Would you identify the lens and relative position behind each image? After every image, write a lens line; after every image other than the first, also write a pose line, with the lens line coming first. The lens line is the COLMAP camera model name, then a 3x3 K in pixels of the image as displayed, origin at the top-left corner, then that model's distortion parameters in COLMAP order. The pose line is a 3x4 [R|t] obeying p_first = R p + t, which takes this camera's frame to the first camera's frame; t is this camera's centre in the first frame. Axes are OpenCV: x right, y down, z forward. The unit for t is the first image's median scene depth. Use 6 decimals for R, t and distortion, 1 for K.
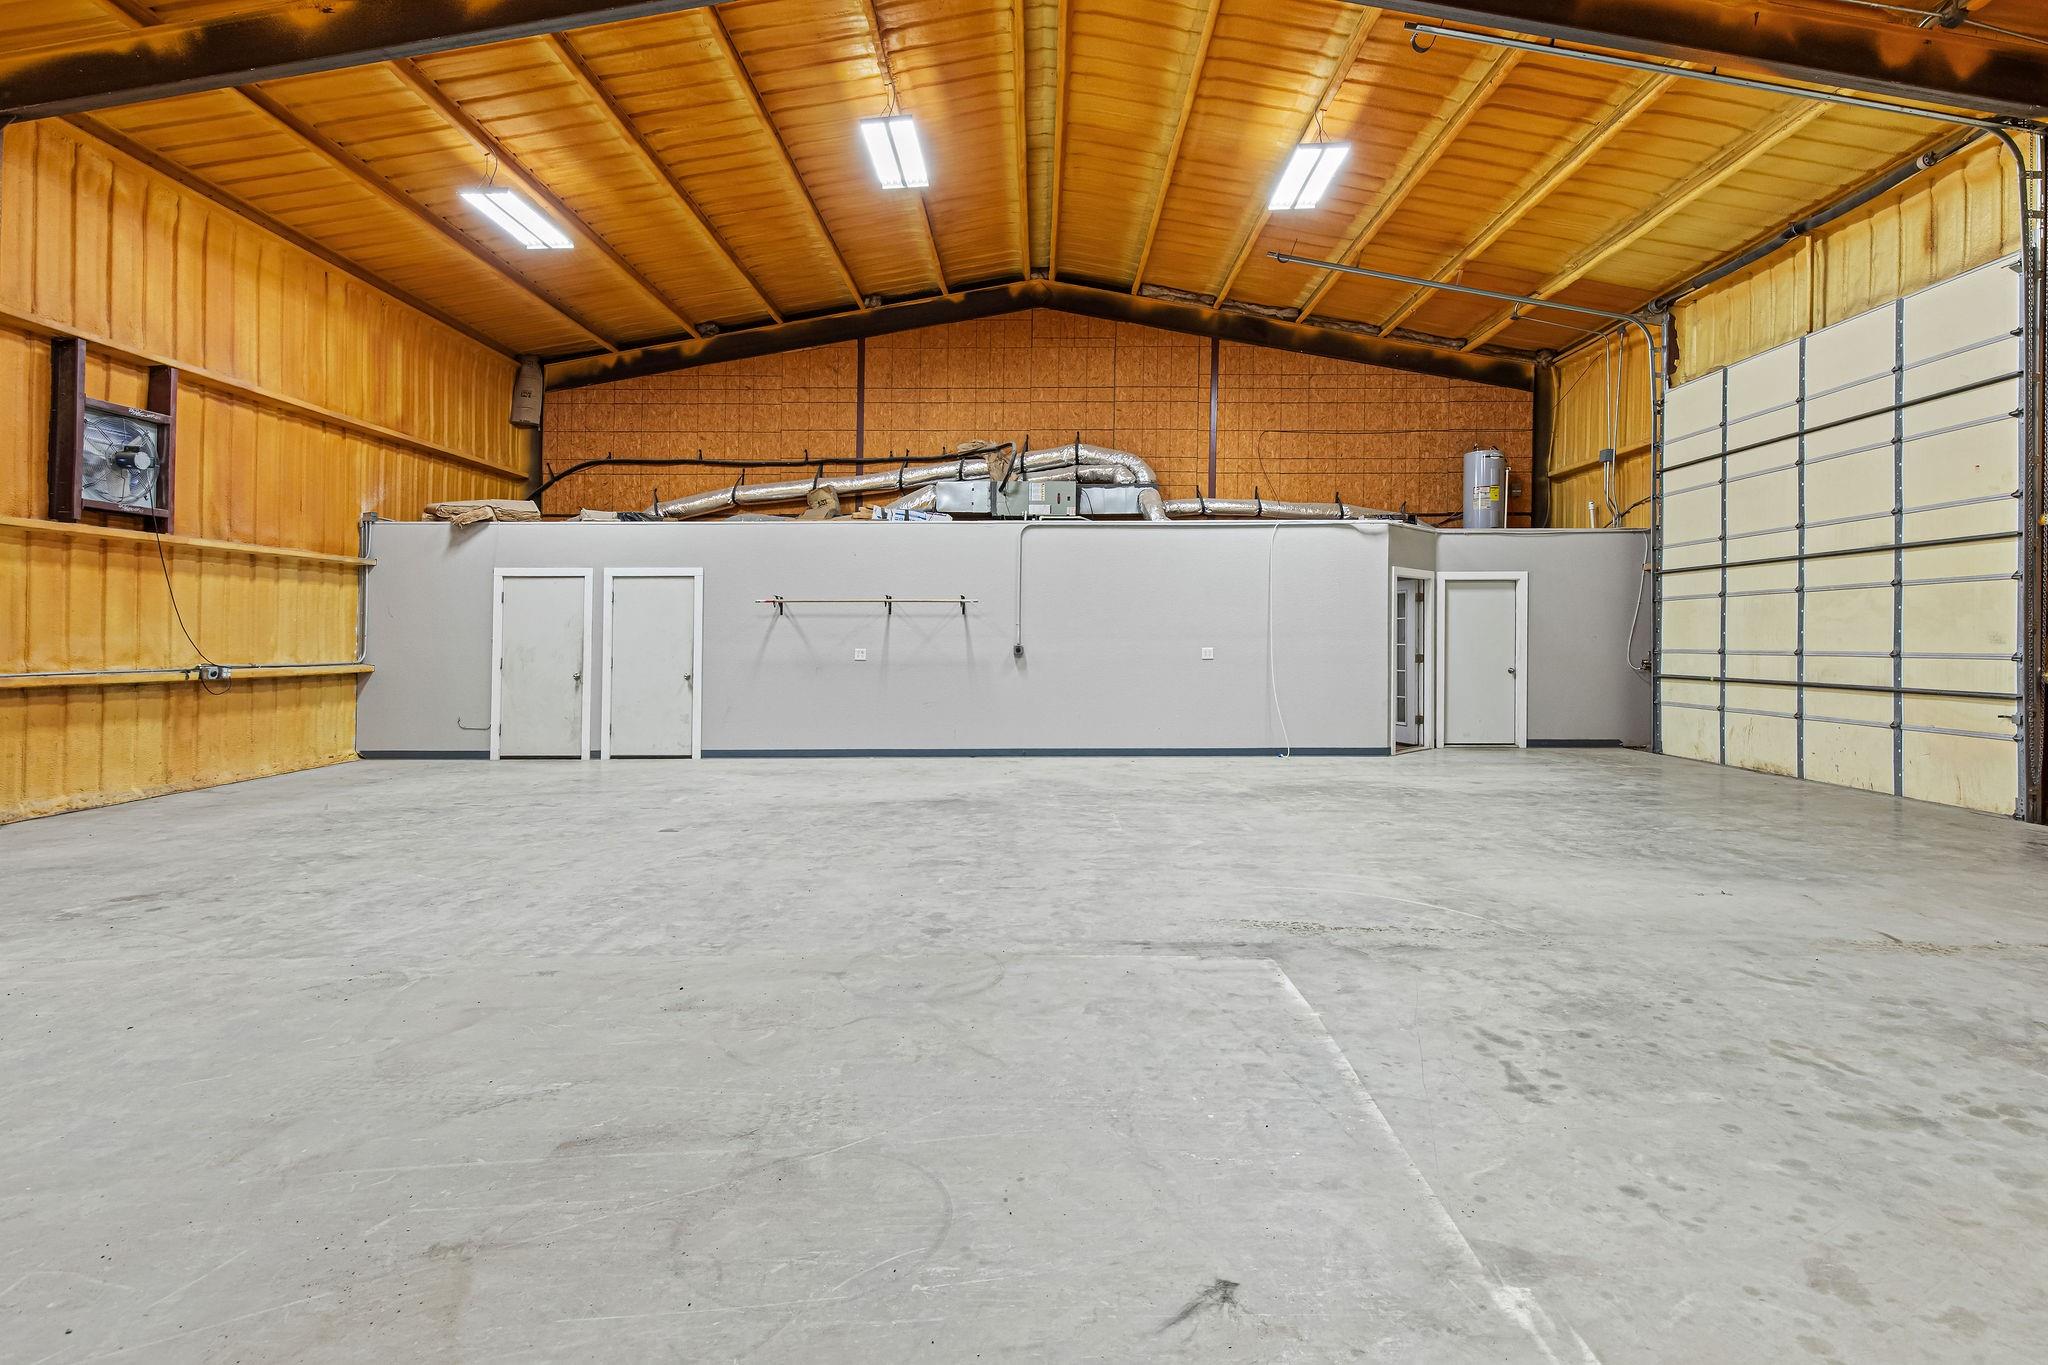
lens RADIAL K [[980.5, 0, 1058.5], [0, 980.5, 637.5], [0, 0, 1]] dist [0.007695, 0.000297]
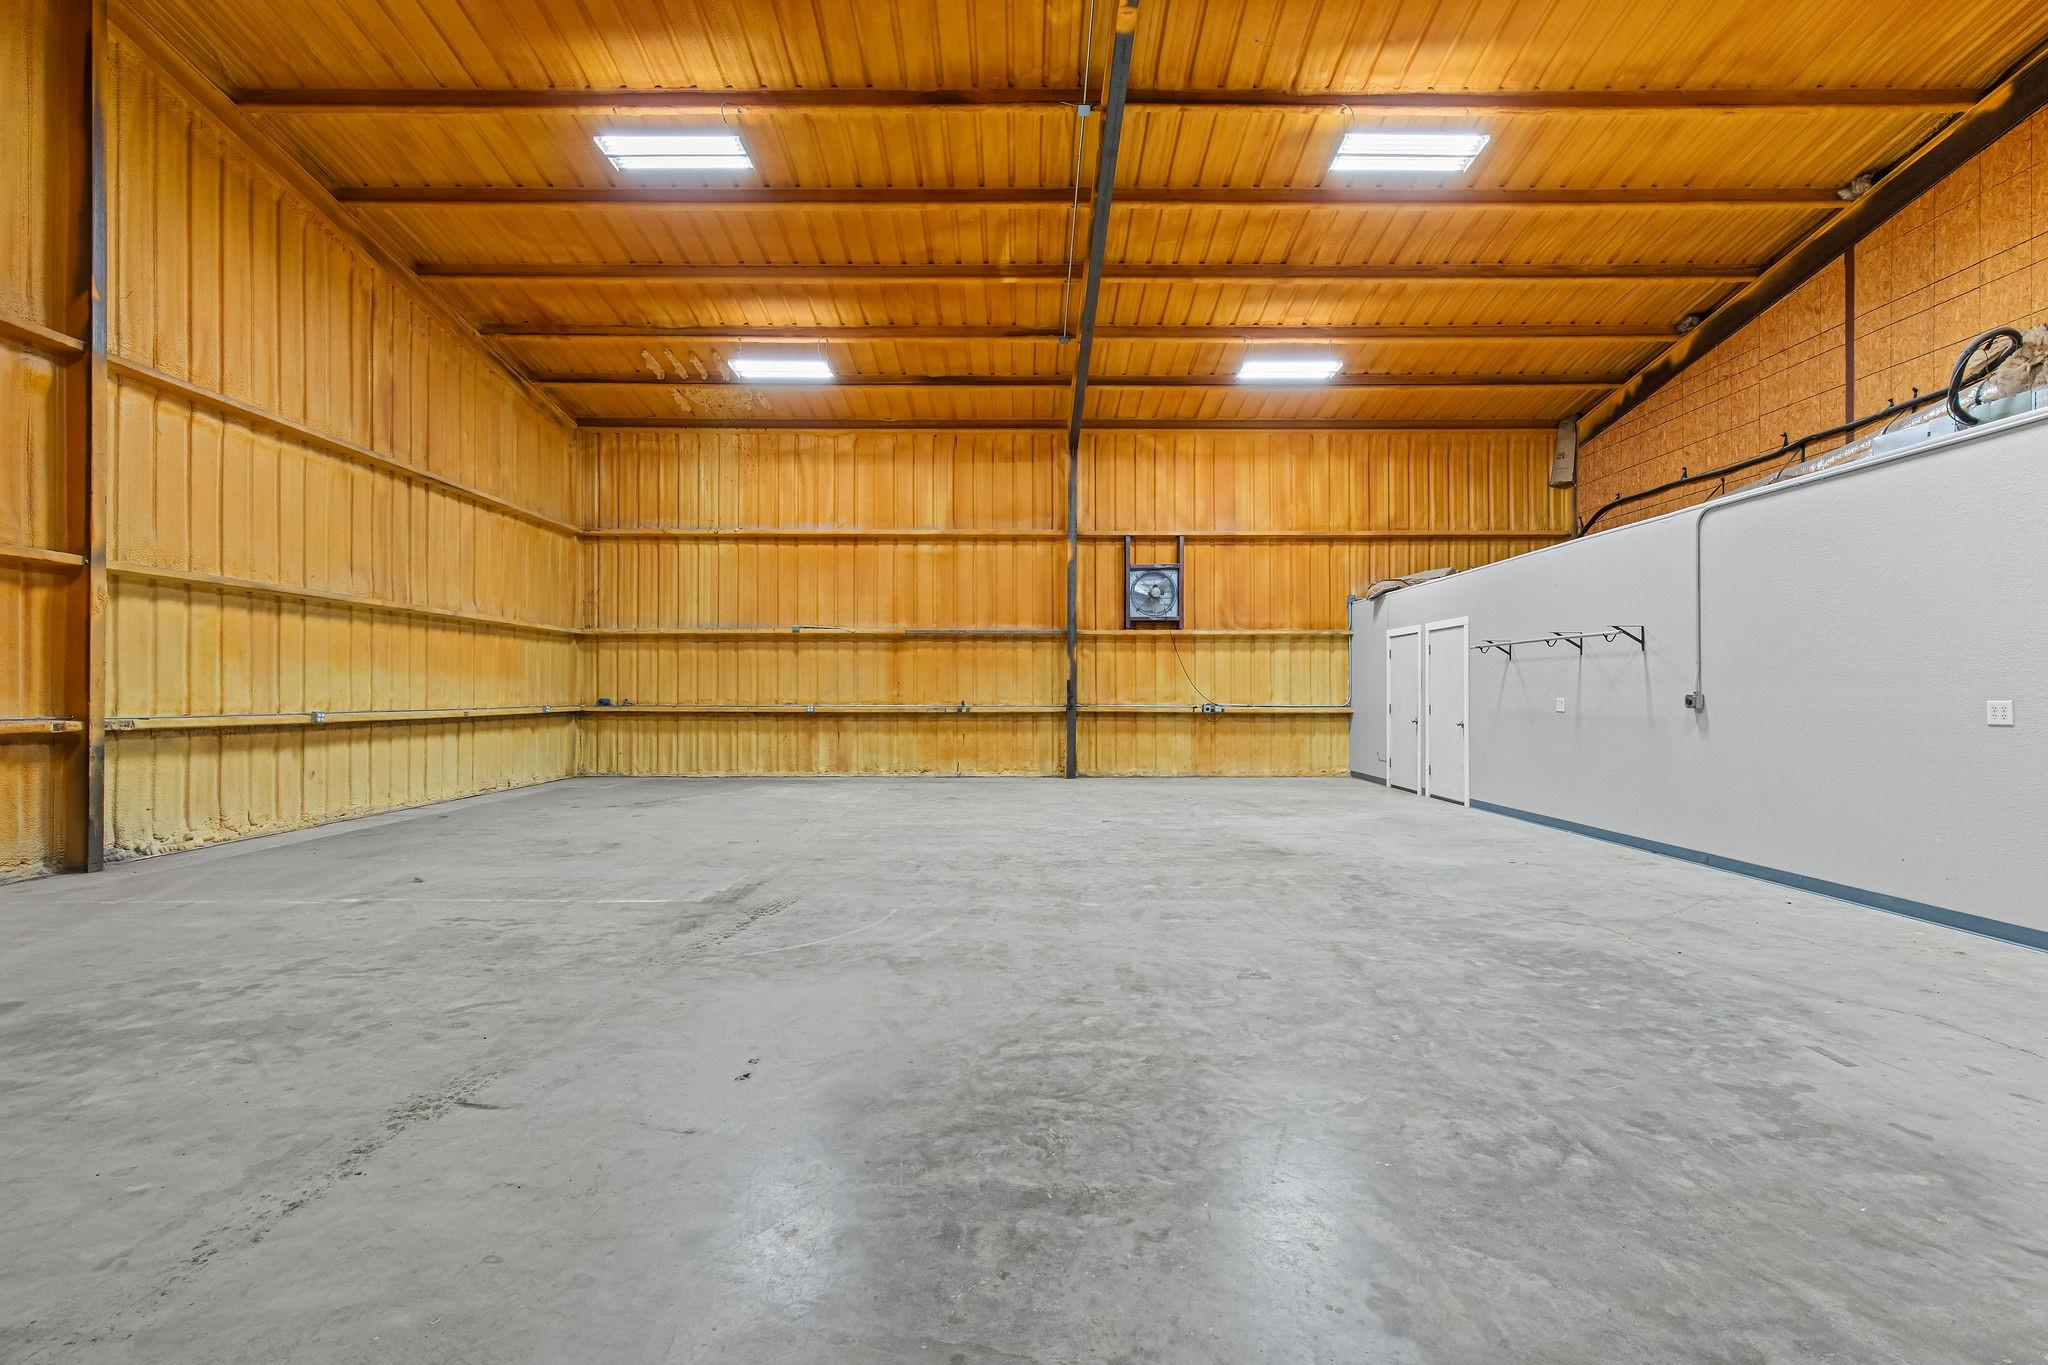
lens RADIAL K [[938.5, 0, 1026.3], [0, 938.5, 690.9], [0, 0, 1]] dist [0.009902, -0.001328]
pose [[-0.009687, -0.001886, -0.999951, 0.690139], [0.001616, 0.999997, -0.001902, 0.007015], [0.999952, -0.001634, -0.009684, 0.639799]]
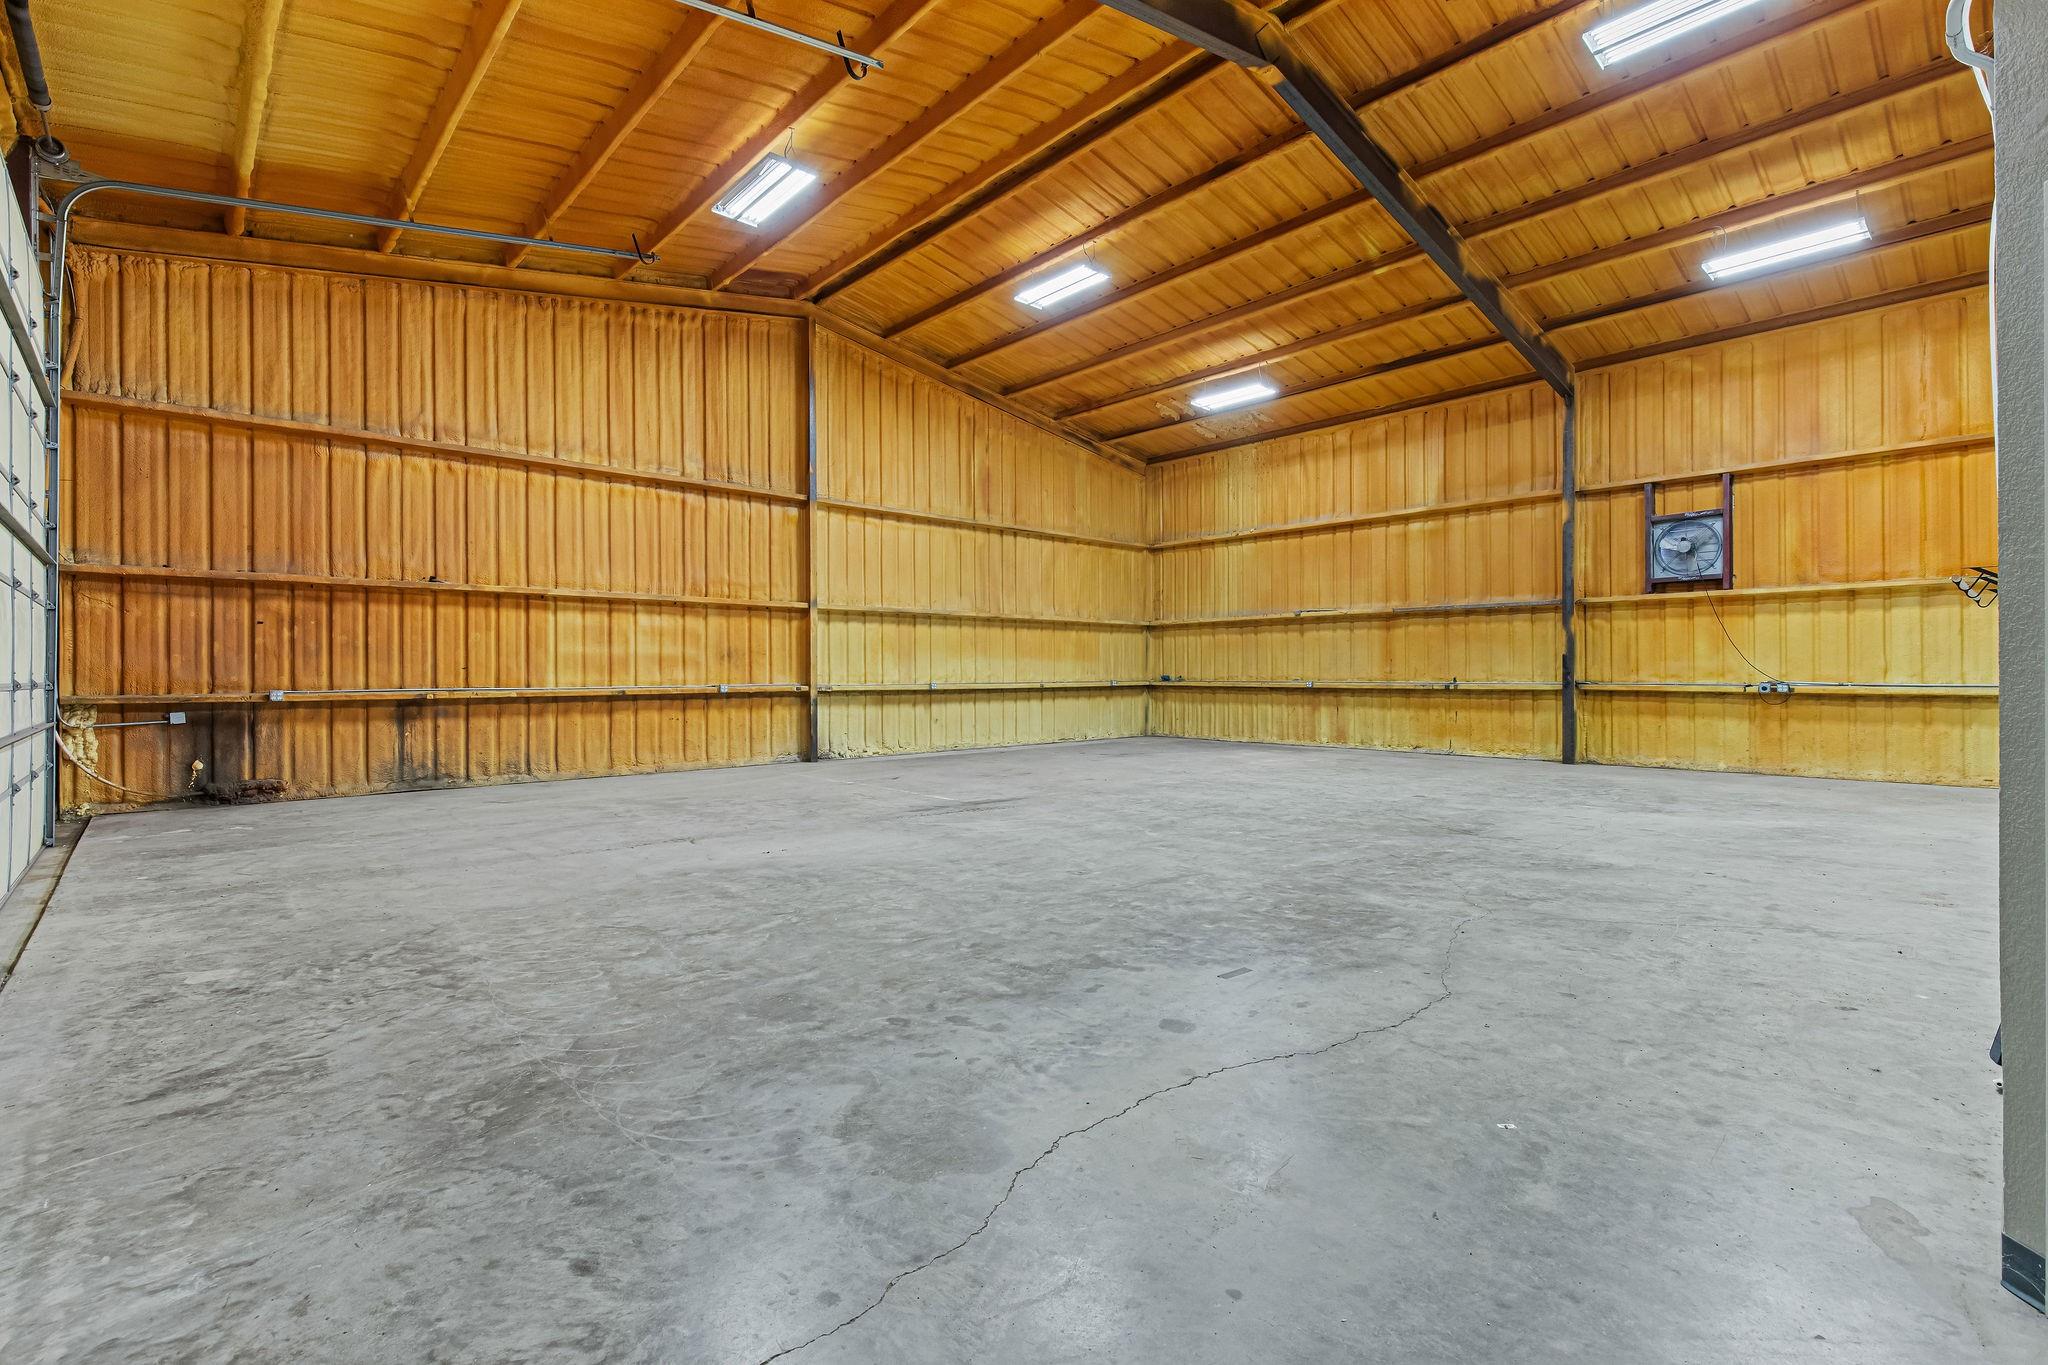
lens RADIAL K [[943.5, 0, 1024.0], [0, 943.5, 682.5], [0, 0, 1]] dist [0.007744, -0.000783]
pose [[-0.751811, 0.009748, -0.659306, 0.676547], [0.005224, 0.999947, 0.008828, 0.011115], [0.659358, 0.003193, -0.751823, 1.184898]]
